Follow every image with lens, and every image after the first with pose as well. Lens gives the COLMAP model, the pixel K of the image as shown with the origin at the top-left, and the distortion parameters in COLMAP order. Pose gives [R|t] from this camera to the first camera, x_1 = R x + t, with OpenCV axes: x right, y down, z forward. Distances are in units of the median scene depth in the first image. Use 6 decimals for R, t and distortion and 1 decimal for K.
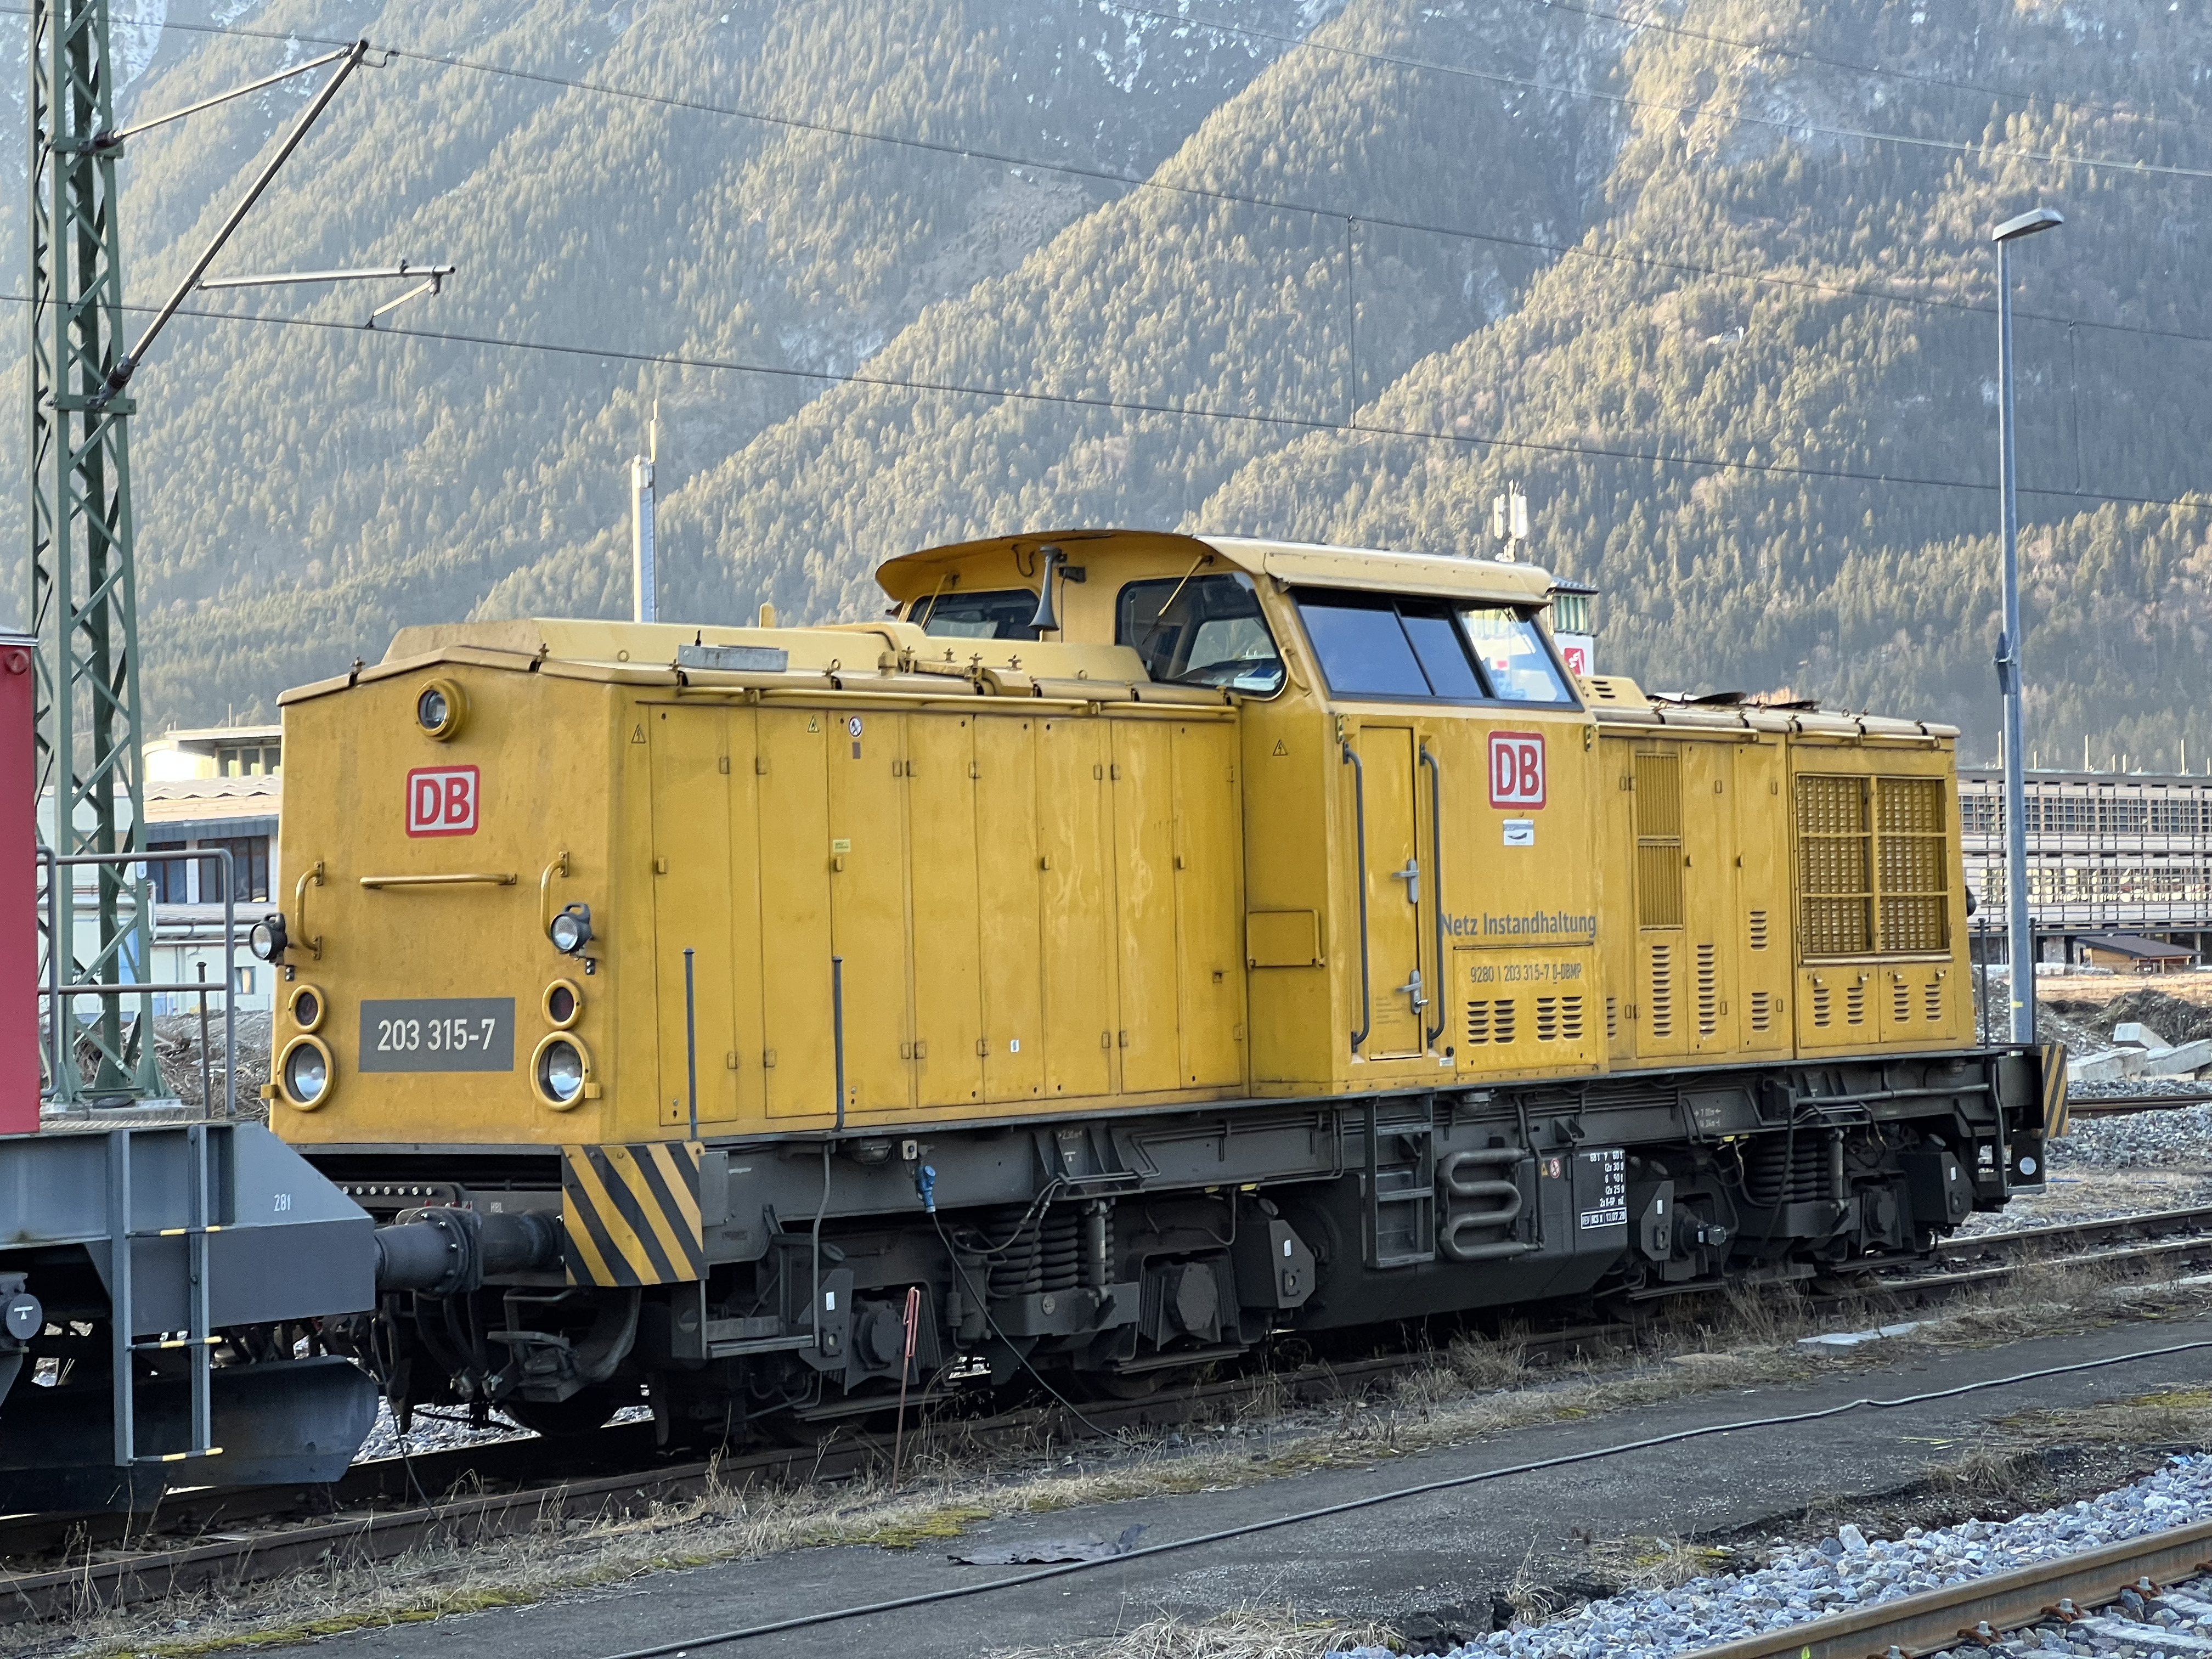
lens RADIAL K [[4940.9, 0, 1058.4], [0, 4940.9, 890.3], [0, 0, 1]] dist [-0.072790, 4.971839]
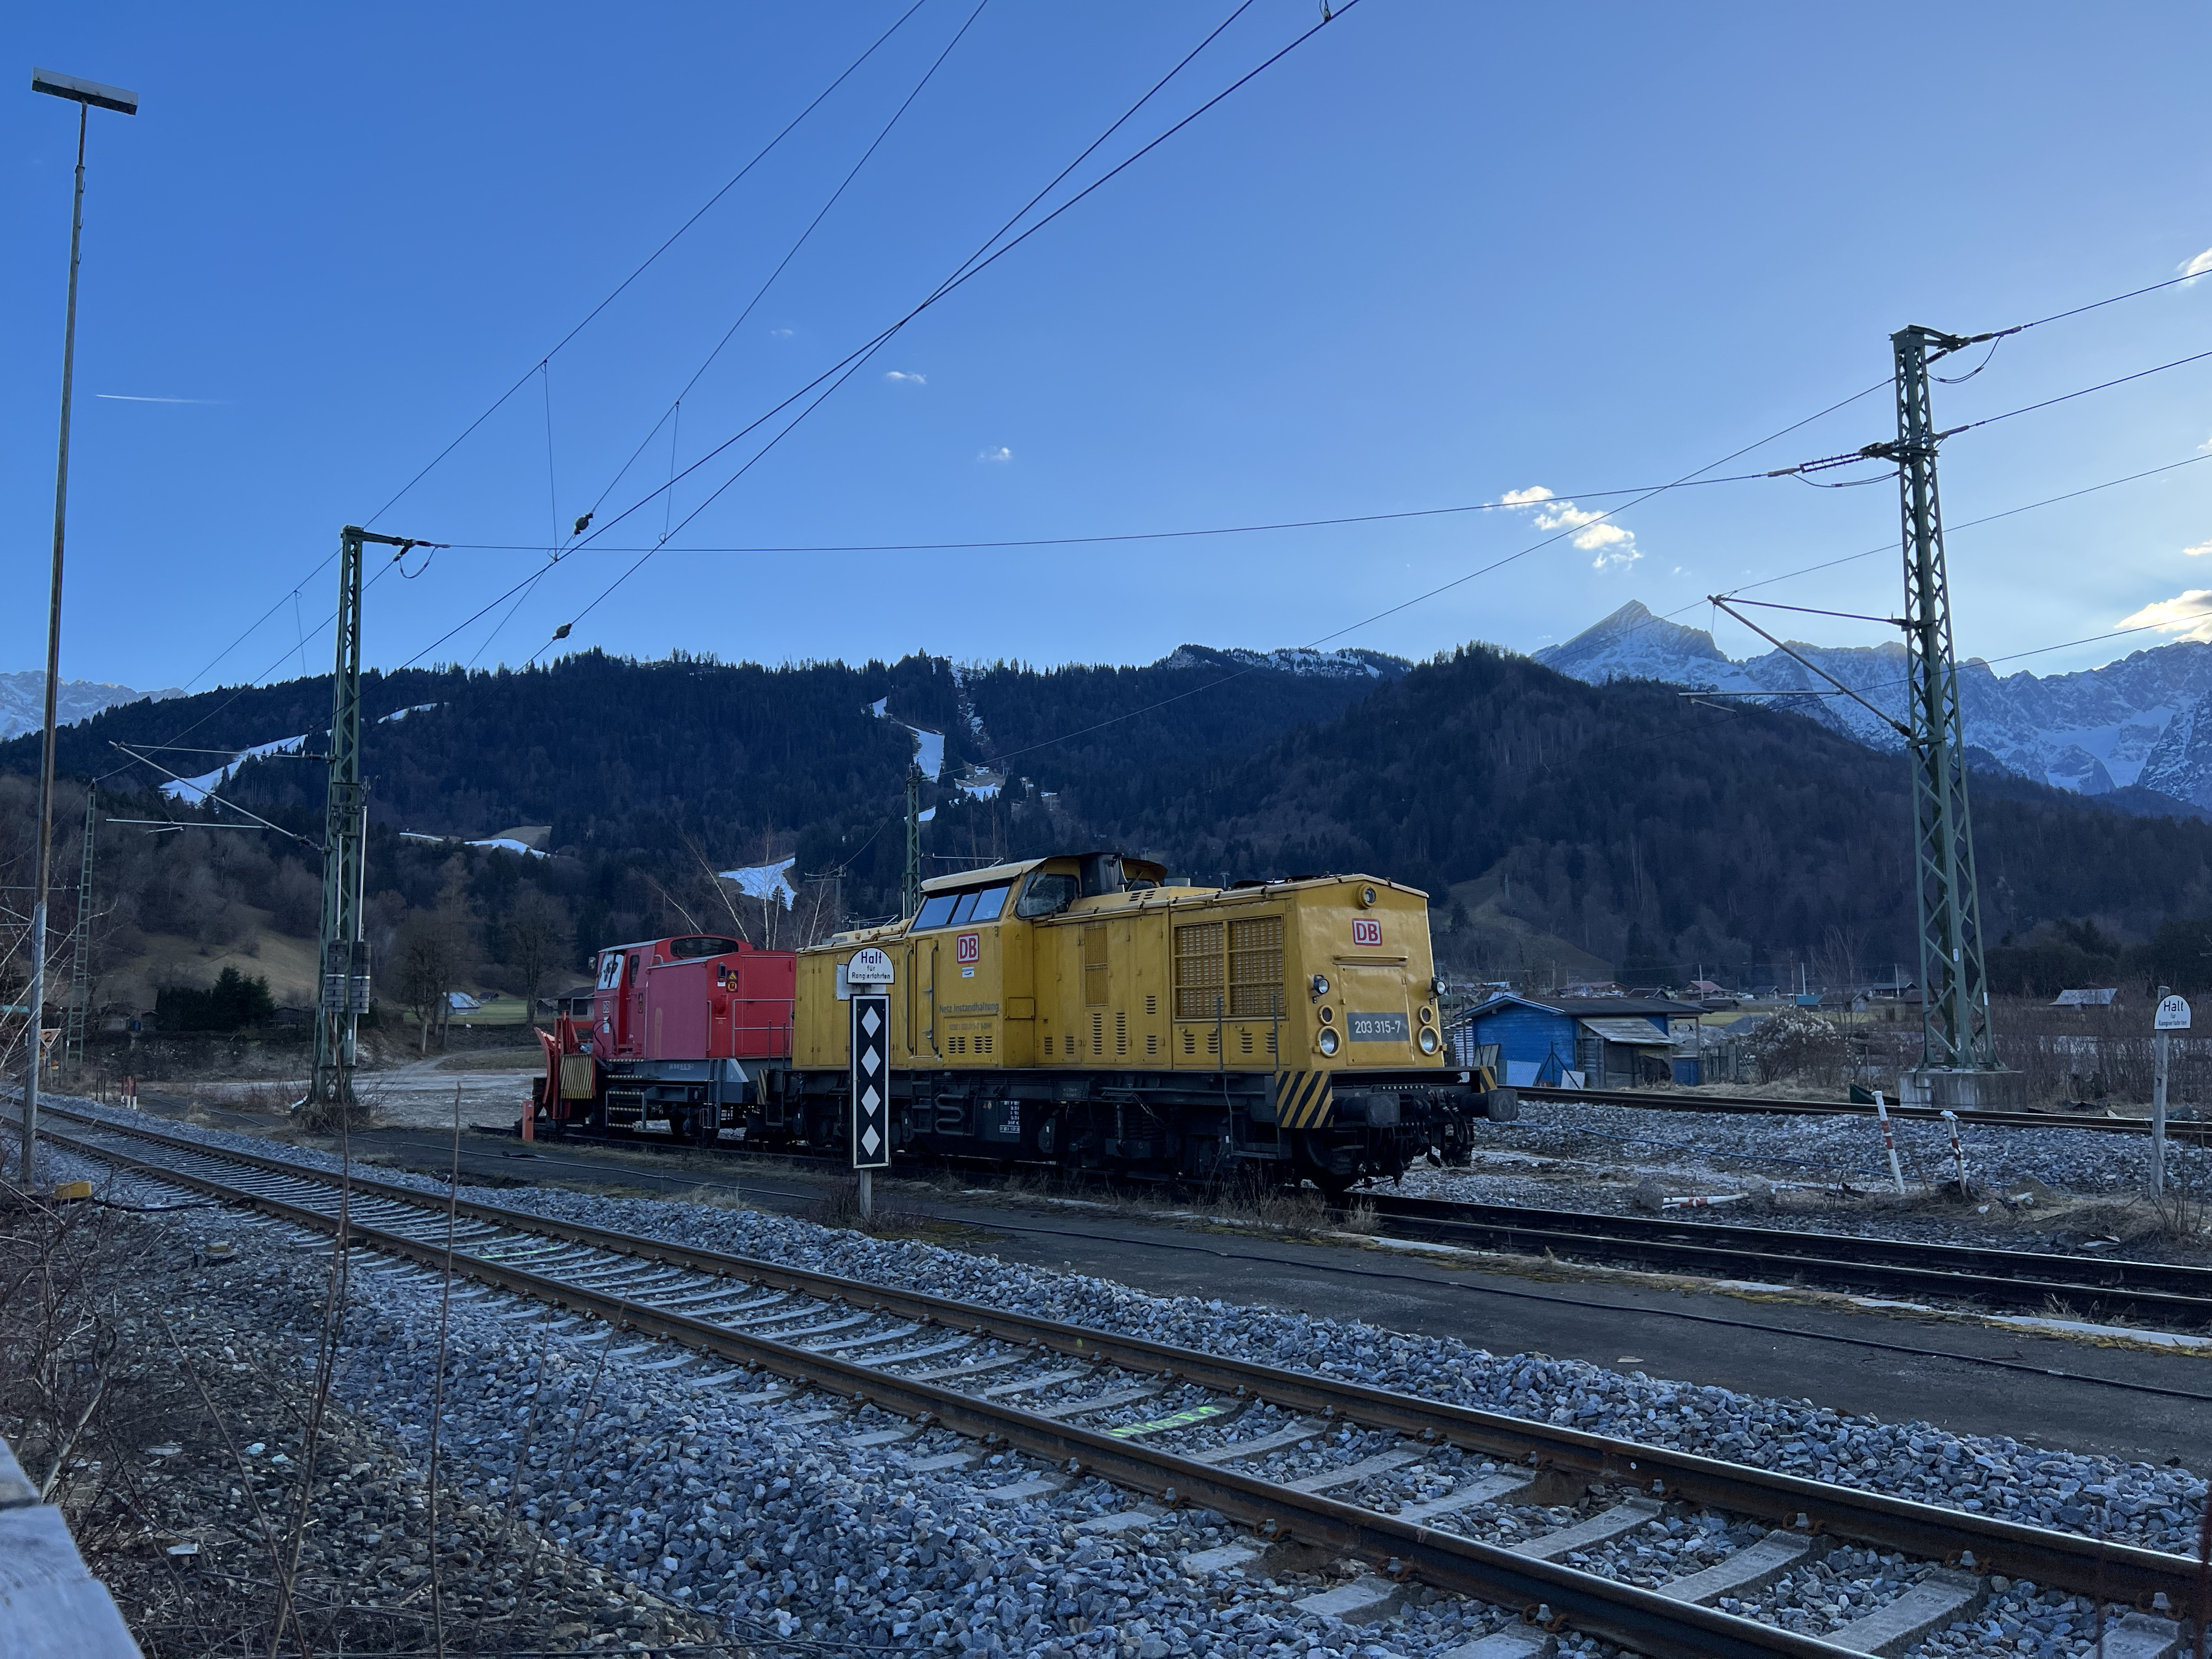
lens RADIAL K [[1658.6, 0, 1106.0], [0, 1658.6, 829.5], [0, 0, 1]] dist [0.209862, -0.459948]
pose [[-0.309791, -0.088187, -0.946706, 0.918163], [0.036519, 0.993851, -0.104529, 0.008000], [0.950103, -0.066955, -0.304665, 1.355677]]
